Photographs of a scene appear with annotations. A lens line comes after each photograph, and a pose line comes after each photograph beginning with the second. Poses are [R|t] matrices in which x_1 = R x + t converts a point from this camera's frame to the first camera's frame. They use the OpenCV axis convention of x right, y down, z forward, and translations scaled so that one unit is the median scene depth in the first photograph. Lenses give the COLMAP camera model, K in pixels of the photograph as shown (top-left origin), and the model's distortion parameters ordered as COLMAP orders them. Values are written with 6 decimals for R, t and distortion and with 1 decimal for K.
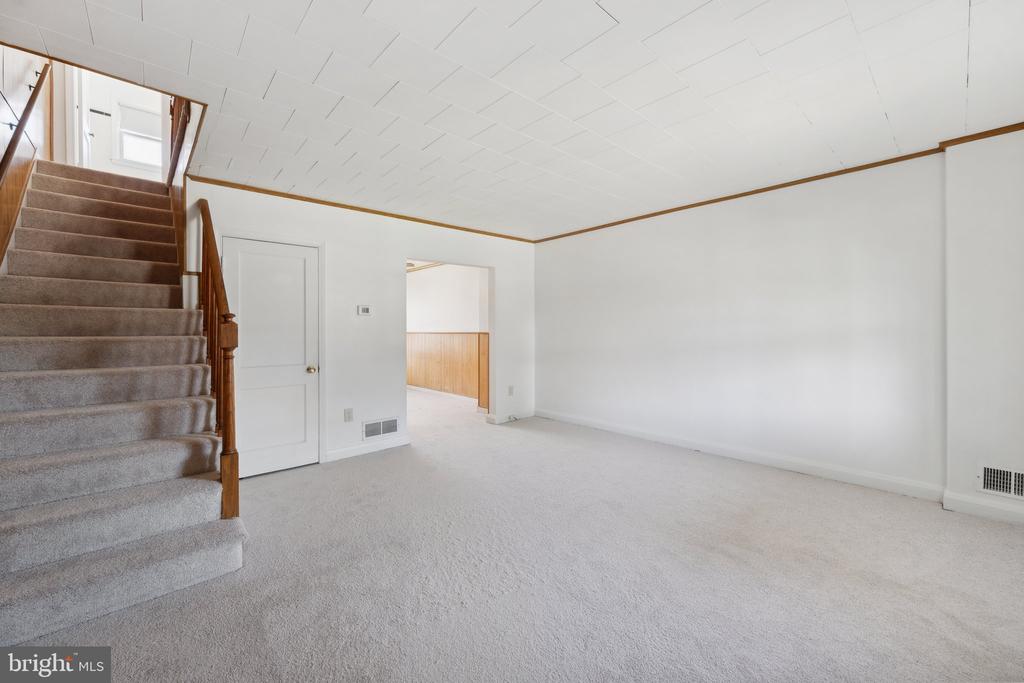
lens RADIAL K [[399.9, 0, 511.9], [0, 399.9, 327.1], [0, 0, 1]] dist [0.000791, 0.000105]
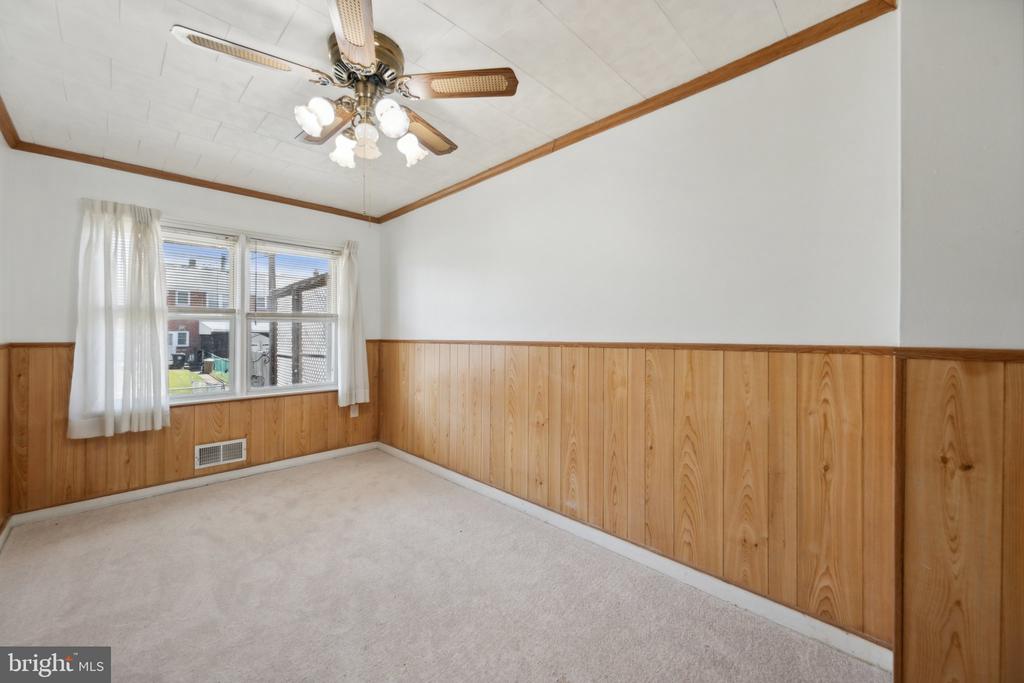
lens RADIAL K [[405.4, 0, 515.5], [0, 405.4, 333.8], [0, 0, 1]] dist [-0.000774, 0.000057]
pose [[0.999049, 0.004421, 0.043371, -0.313124], [-0.004548, 0.999986, 0.002839, 0.007825], [-0.043358, -0.003034, 0.999055, 0.908470]]
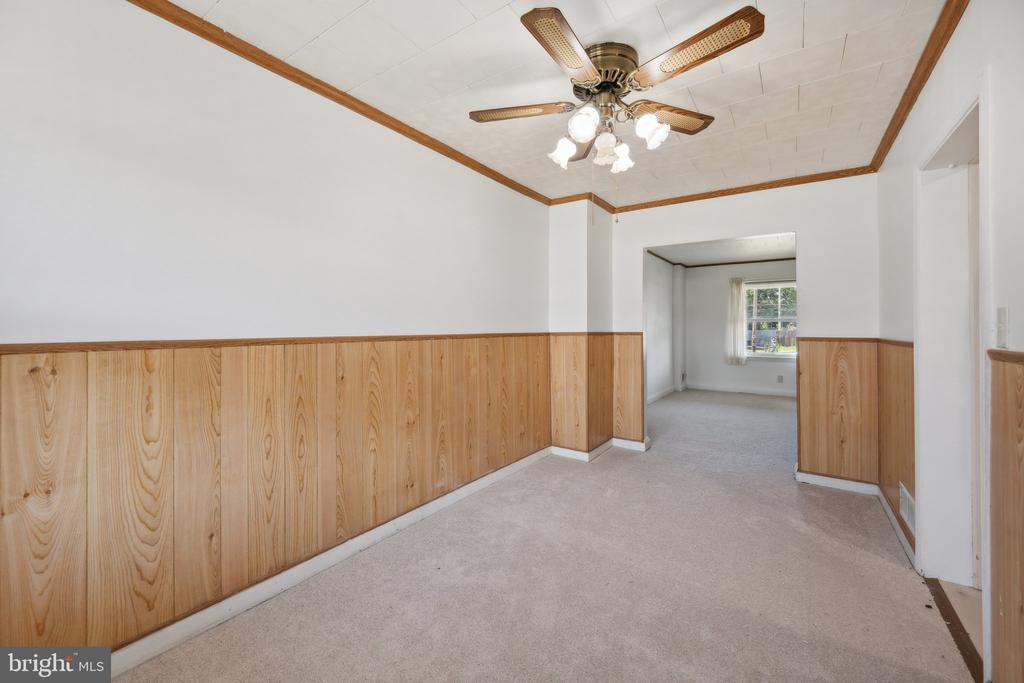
lens RADIAL K [[399.9, 0, 511.9], [0, 399.9, 327.1], [0, 0, 1]] dist [0.000791, 0.000105]
pose [[-0.205007, 0.007989, 0.978728, -0.748153], [-0.000447, 0.999966, -0.008256, 0.012950], [-0.978760, -0.002130, -0.204996, 1.397593]]
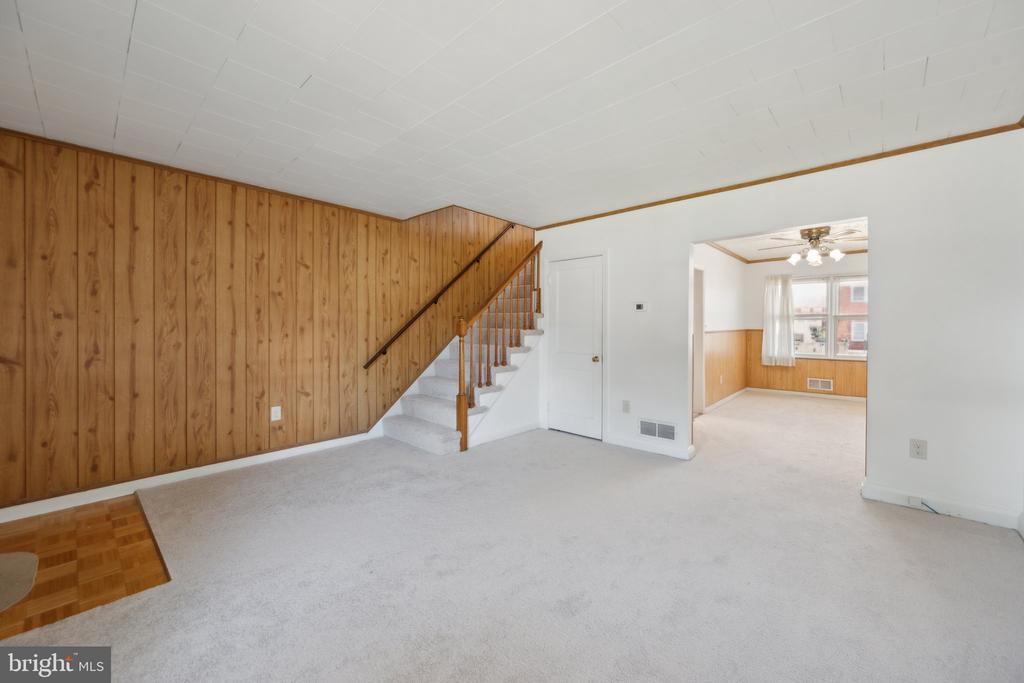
lens RADIAL K [[399.9, 0, 511.9], [0, 399.9, 327.1], [0, 0, 1]] dist [0.000791, 0.000105]
pose [[0.090346, 0.007859, -0.995879, 0.454801], [0.002364, 0.999964, 0.008106, 0.000986], [0.995908, -0.003086, 0.090324, 0.452047]]
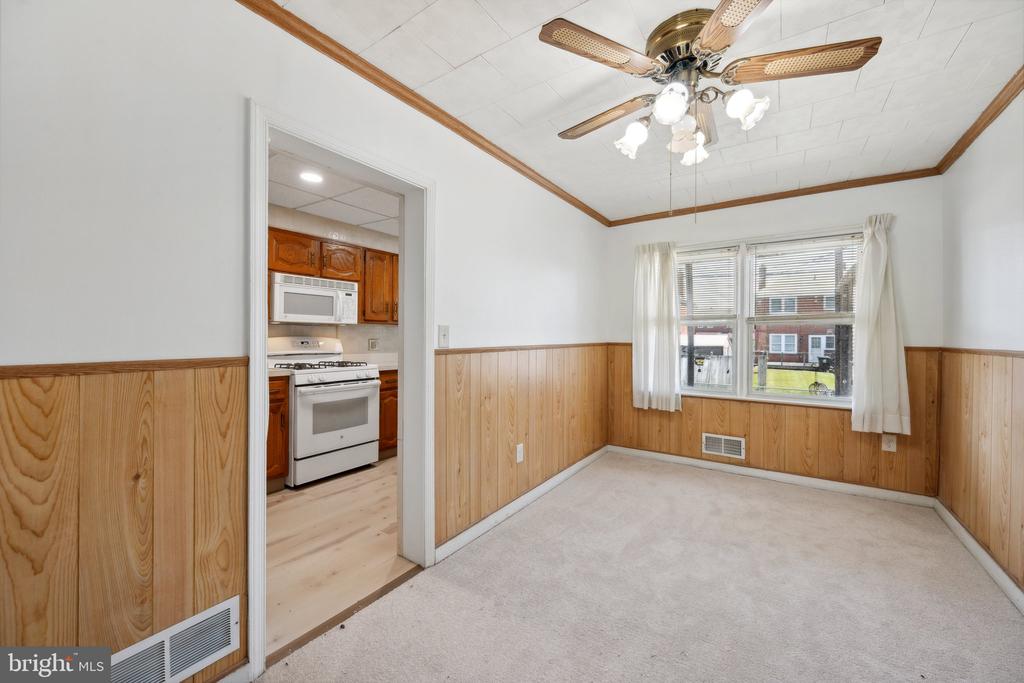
lens RADIAL K [[400.2, 0, 505.4], [0, 400.2, 336.7], [0, 0, 1]] dist [0.001502, 0.000424]
pose [[0.211163, 0.006843, -0.977427, -0.146668], [-0.002208, 0.999976, 0.006524, 0.006279], [0.977448, 0.000780, 0.211173, 1.047152]]
